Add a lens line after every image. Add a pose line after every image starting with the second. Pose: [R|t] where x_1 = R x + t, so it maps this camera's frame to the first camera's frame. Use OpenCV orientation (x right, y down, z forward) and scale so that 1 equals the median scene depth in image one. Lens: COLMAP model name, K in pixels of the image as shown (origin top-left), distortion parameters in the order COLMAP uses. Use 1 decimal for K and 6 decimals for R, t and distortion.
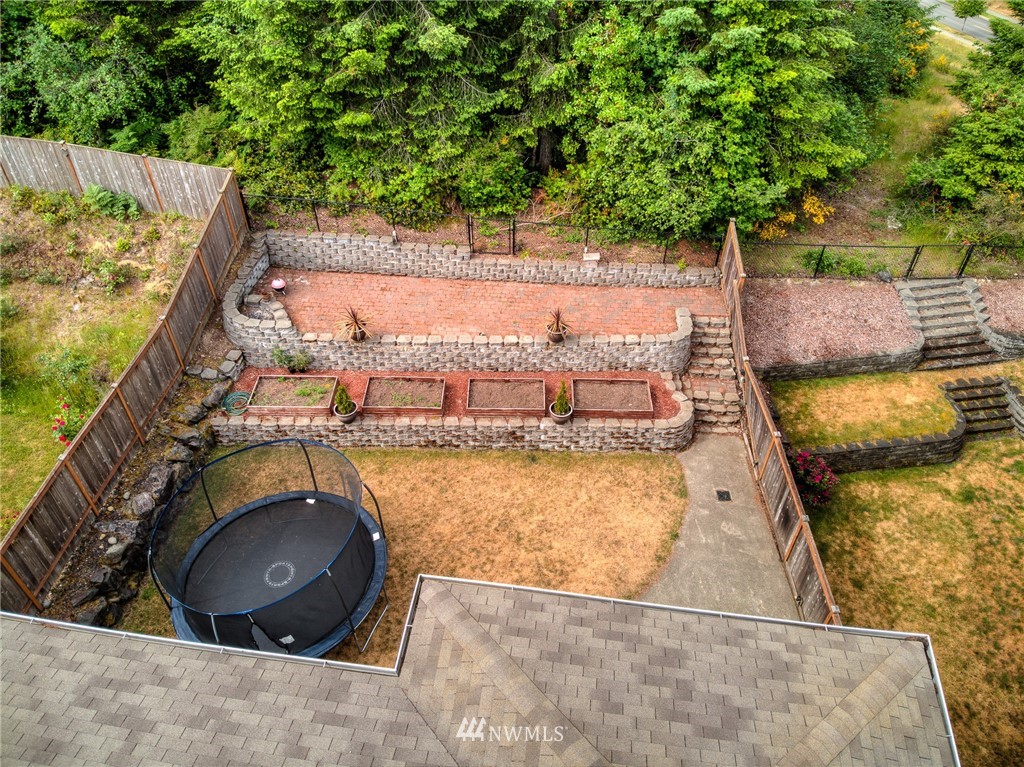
lens RADIAL K [[725.0, 0, 512.0], [0, 725.0, 383.5], [0, 0, 1]] dist [0.158922, -0.316786]
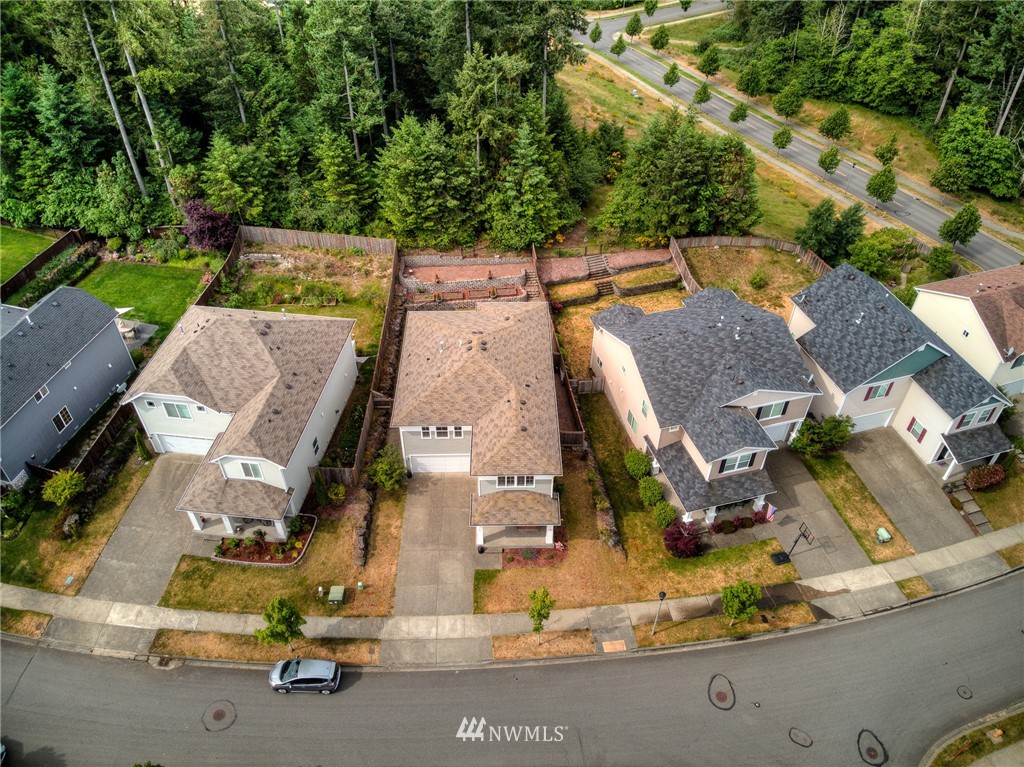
lens RADIAL K [[725.0, 0, 512.0], [0, 725.0, 383.5], [0, 0, 1]] dist [0.158922, -0.316786]
pose [[0.988291, -0.098920, 0.116175, -0.296915], [0.101235, 0.994761, -0.014189, 0.510169], [-0.114162, 0.025784, 0.993127, -2.566198]]
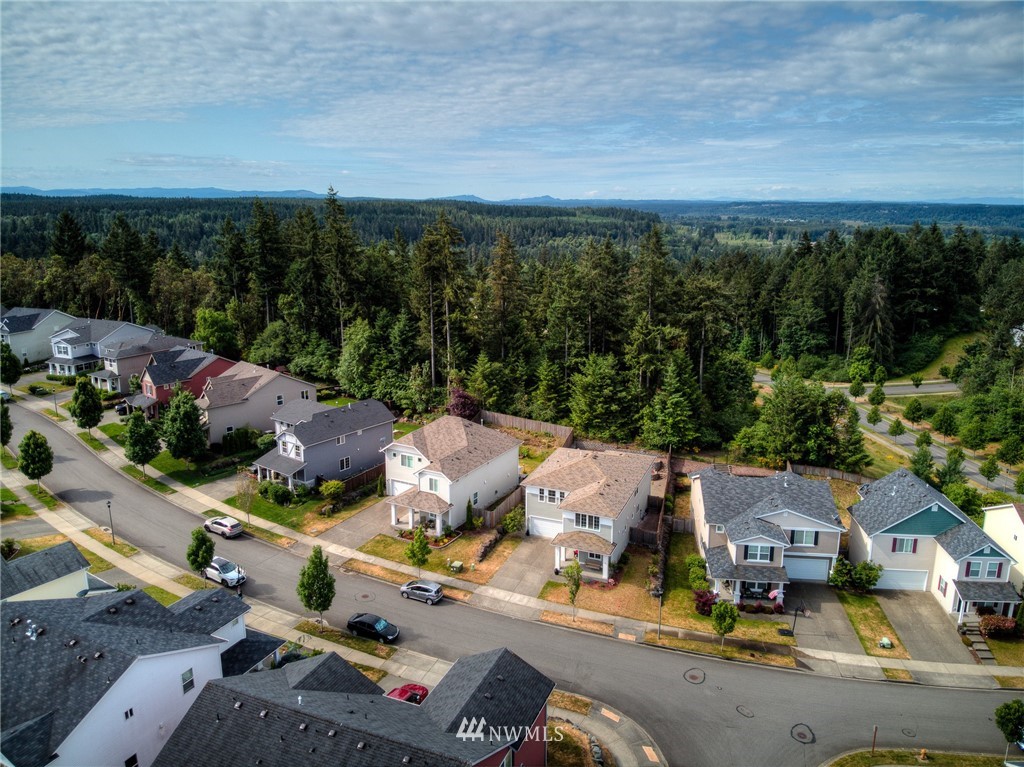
lens RADIAL K [[725.0, 0, 512.0], [0, 725.0, 383.5], [0, 0, 1]] dist [0.158922, -0.316786]
pose [[0.968707, 0.057728, -0.241401, 0.429289], [-0.171904, 0.857597, -0.484743, 2.007081], [0.179042, 0.511072, 0.840684, -3.563933]]
